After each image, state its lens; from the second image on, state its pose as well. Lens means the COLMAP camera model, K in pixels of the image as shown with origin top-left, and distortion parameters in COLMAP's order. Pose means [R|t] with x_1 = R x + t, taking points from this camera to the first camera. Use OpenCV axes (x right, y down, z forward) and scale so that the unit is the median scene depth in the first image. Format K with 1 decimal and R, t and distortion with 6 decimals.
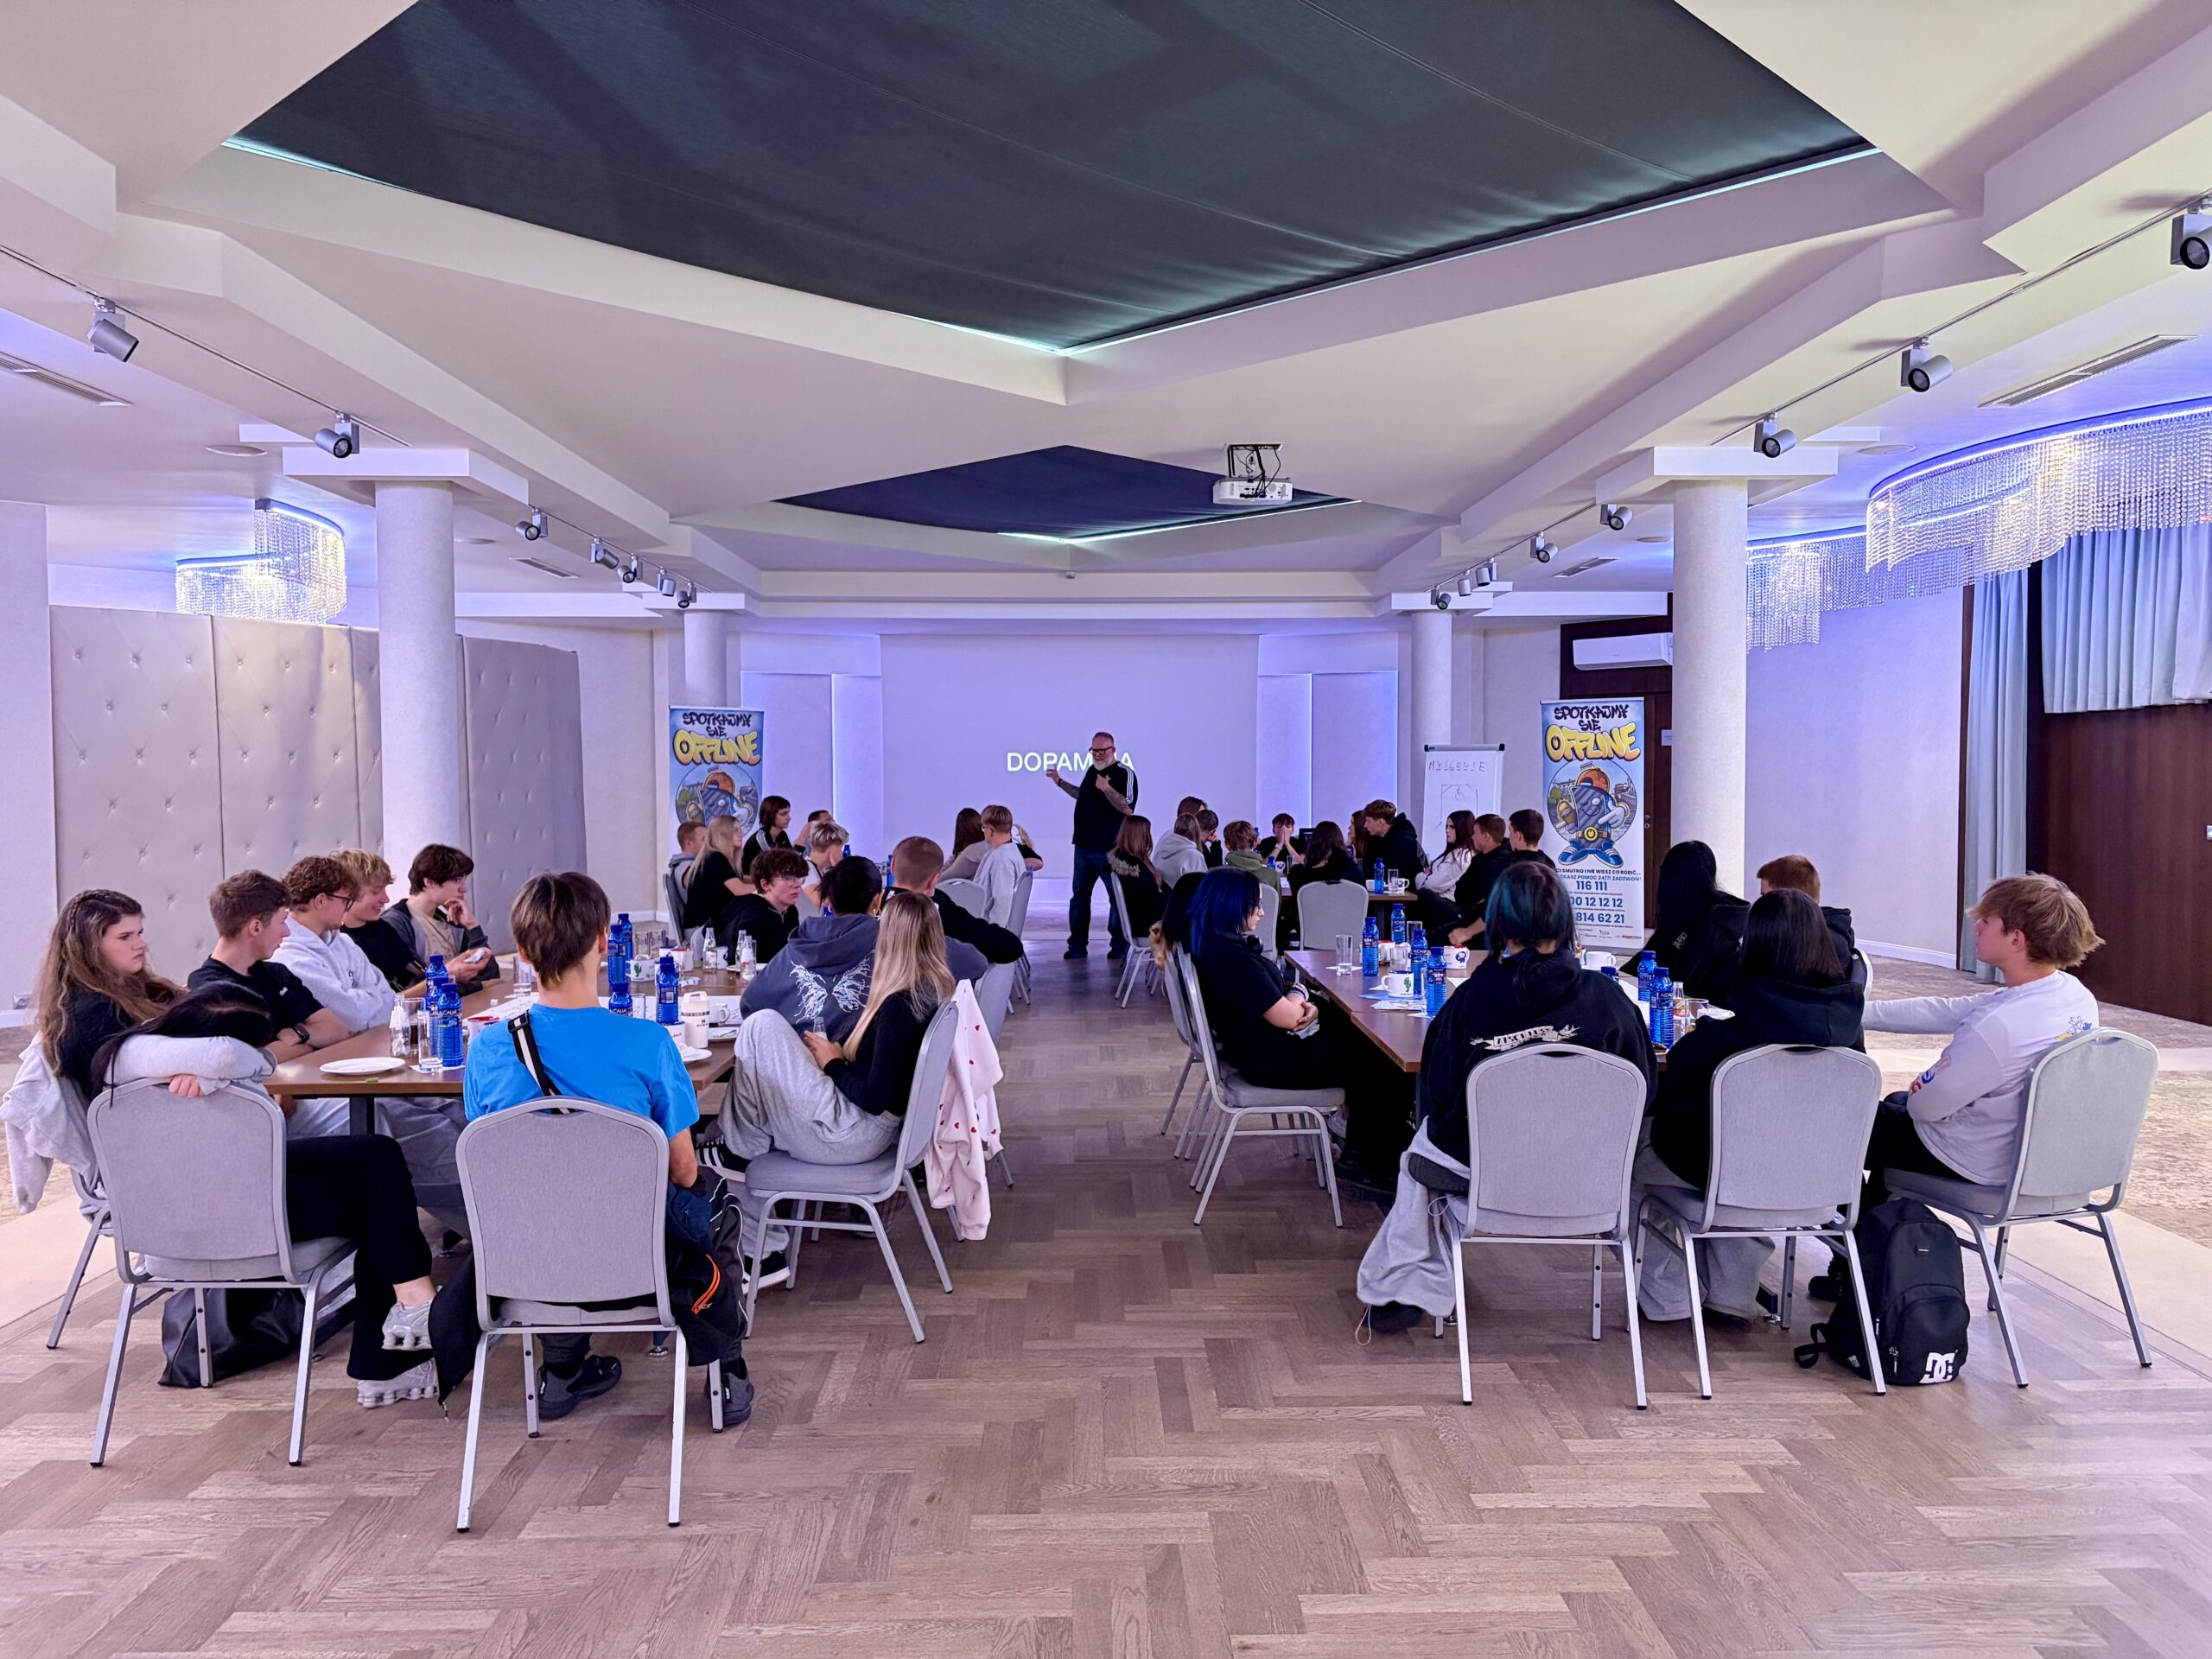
lens RADIAL K [[1670.1, 0, 1101.6], [0, 1670.1, 841.5], [0, 0, 1]] dist [0.030151, -0.049367]
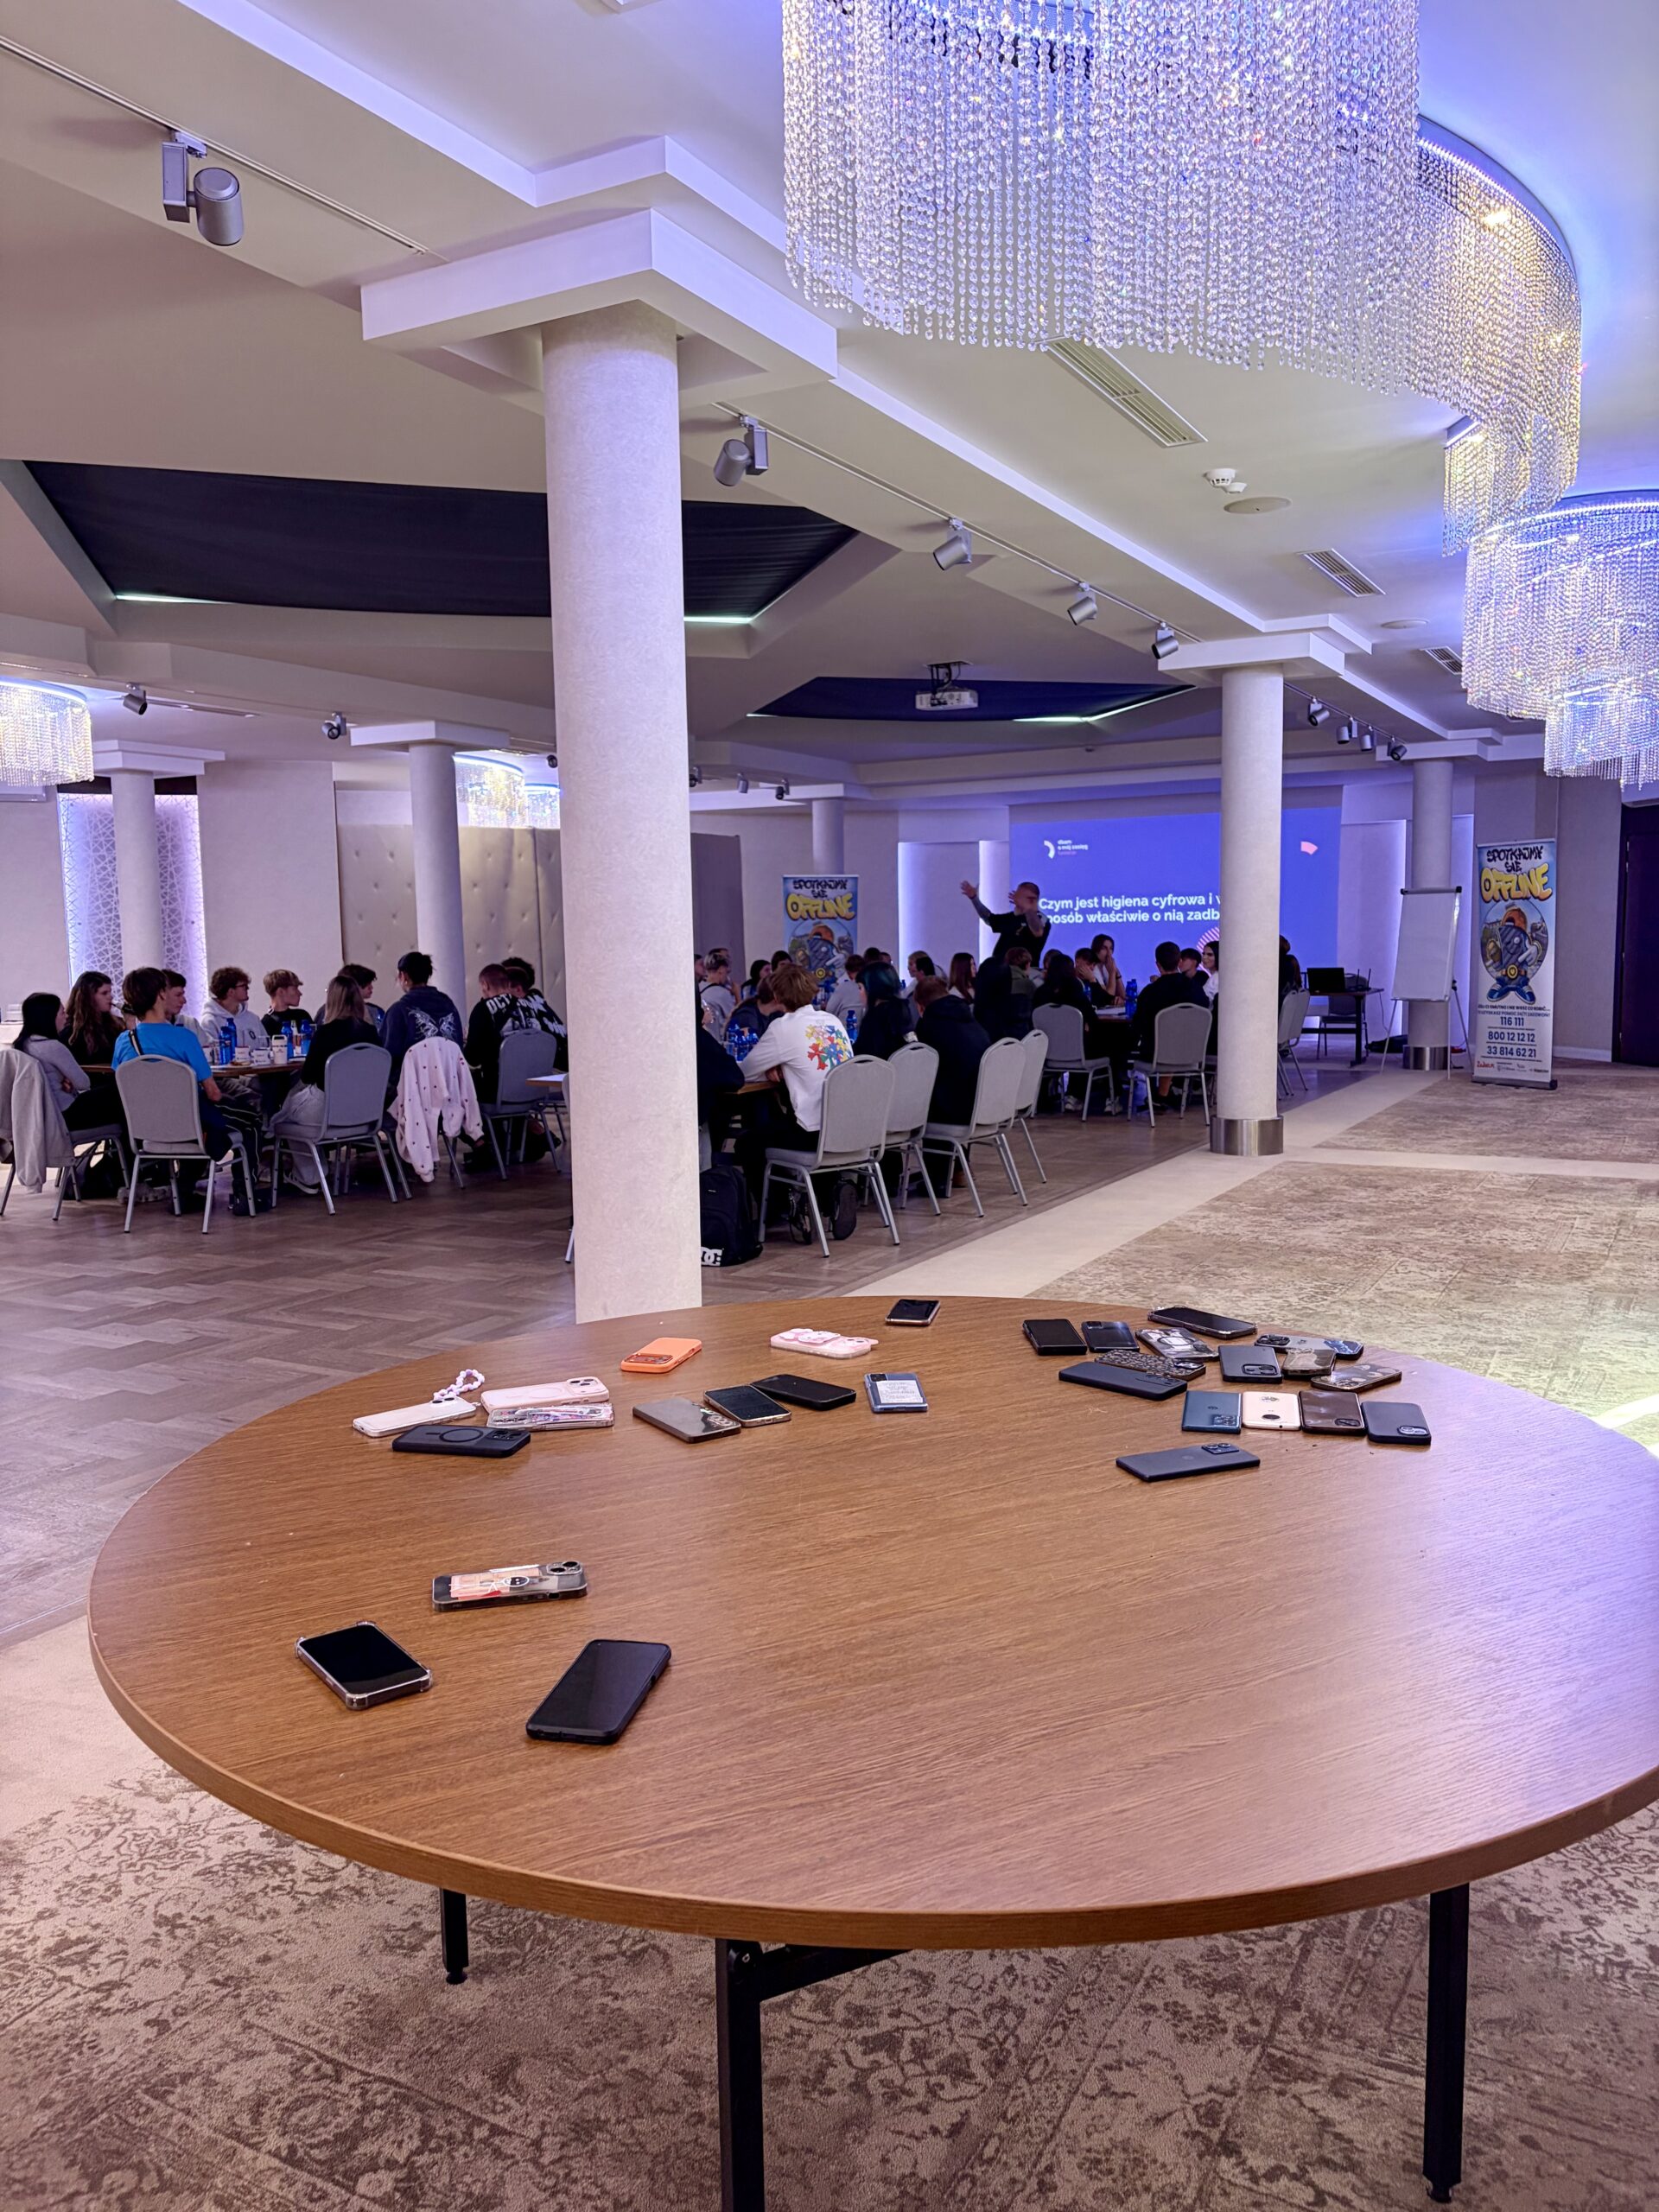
lens RADIAL K [[1670.1, 0, 810.3], [0, 1670.1, 1118.2], [0, 0, 1]] dist [0.030151, -0.049367]
pose [[0.862888, 0.043444, -0.503524, 0.549307], [-0.008550, 0.997411, 0.071403, 0.019265], [0.505322, -0.057308, 0.861026, -0.156980]]
